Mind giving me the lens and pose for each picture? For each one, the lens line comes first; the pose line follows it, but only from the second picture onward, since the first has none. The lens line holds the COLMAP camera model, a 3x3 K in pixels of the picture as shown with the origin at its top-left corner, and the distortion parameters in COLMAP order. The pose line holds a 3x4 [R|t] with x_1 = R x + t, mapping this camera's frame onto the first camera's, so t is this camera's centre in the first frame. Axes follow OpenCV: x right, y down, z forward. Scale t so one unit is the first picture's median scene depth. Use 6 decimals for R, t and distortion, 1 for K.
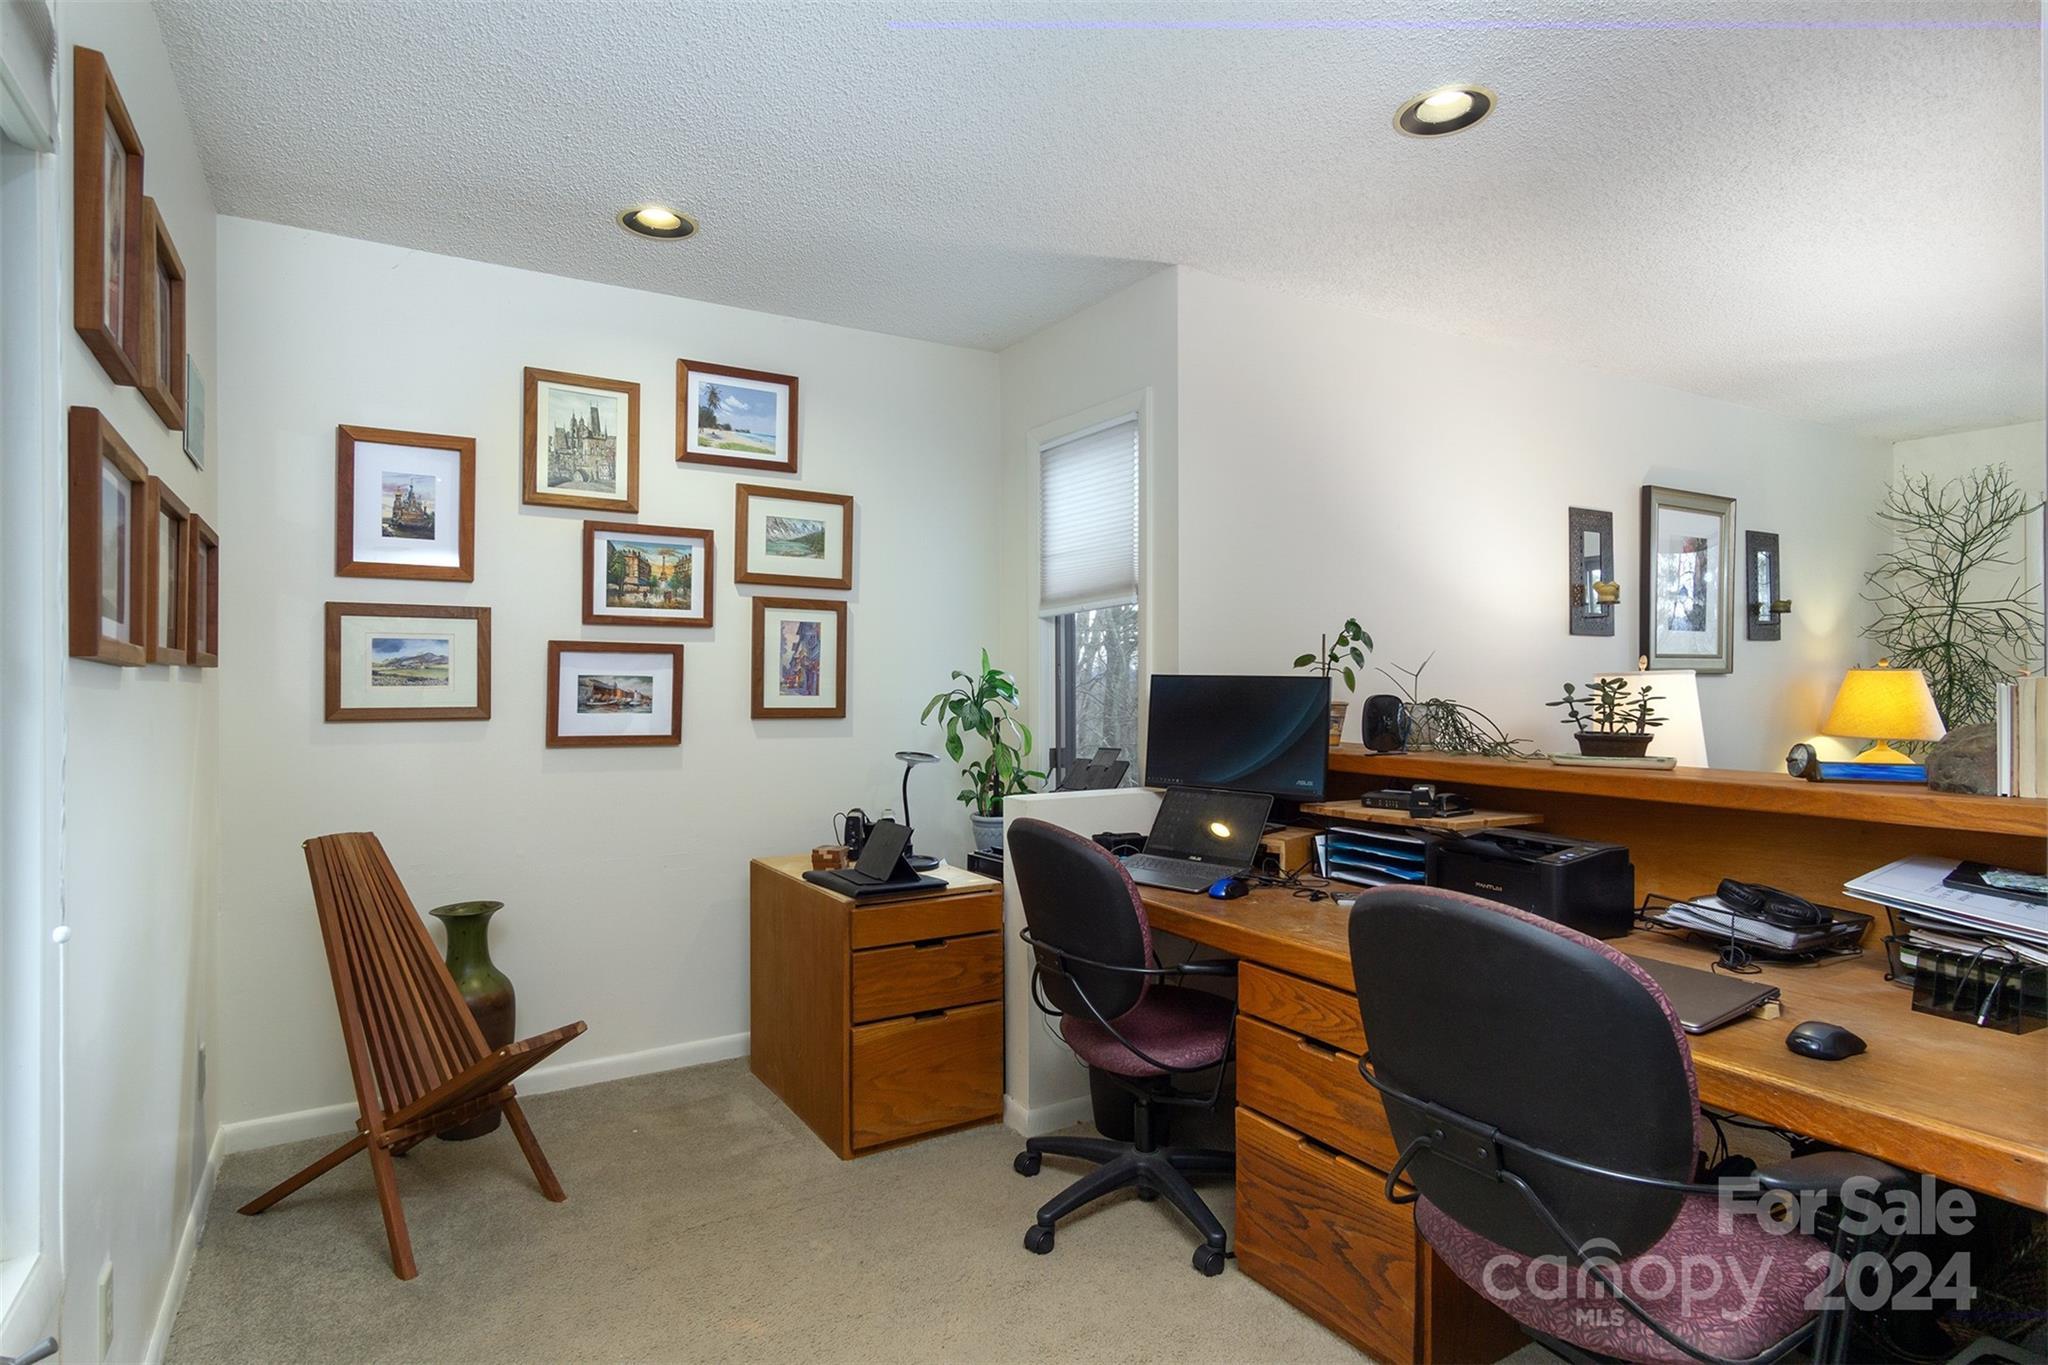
lens RADIAL K [[1079.9, 0, 1024.7], [0, 1079.9, 677.8], [0, 0, 1]] dist [0.003609, 0.003431]
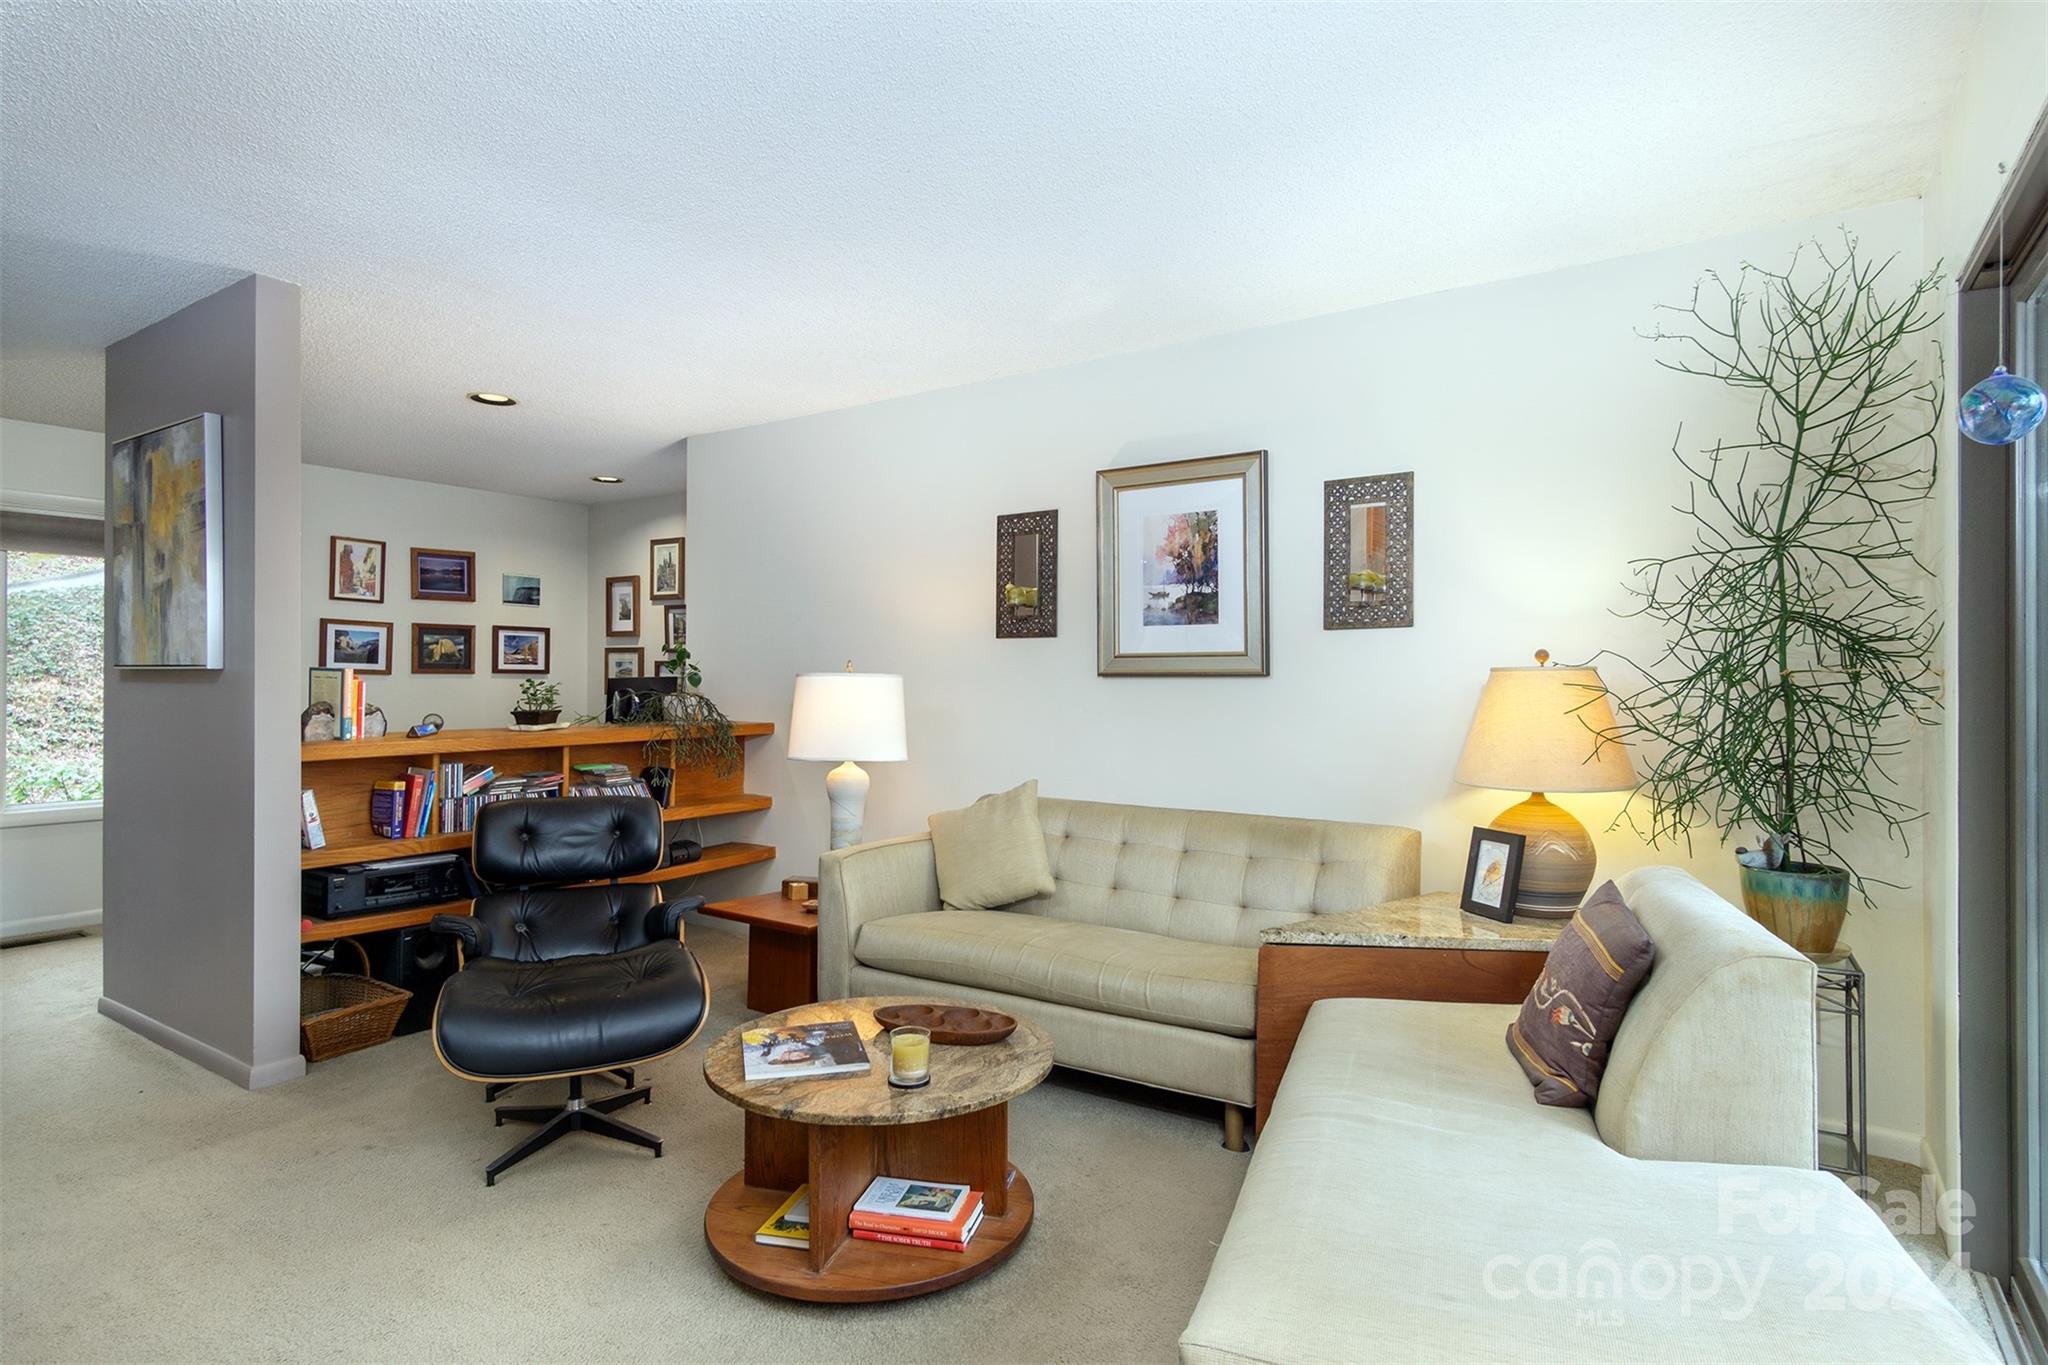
lens RADIAL K [[1079.9, 0, 1024.7], [0, 1079.9, 677.8], [0, 0, 1]] dist [0.003609, 0.003431]
pose [[0.415952, 0.001544, -0.909385, 1.874418], [-0.001608, 0.999998, 0.000963, -0.004402], [0.909385, 0.001061, 0.415954, 0.761763]]
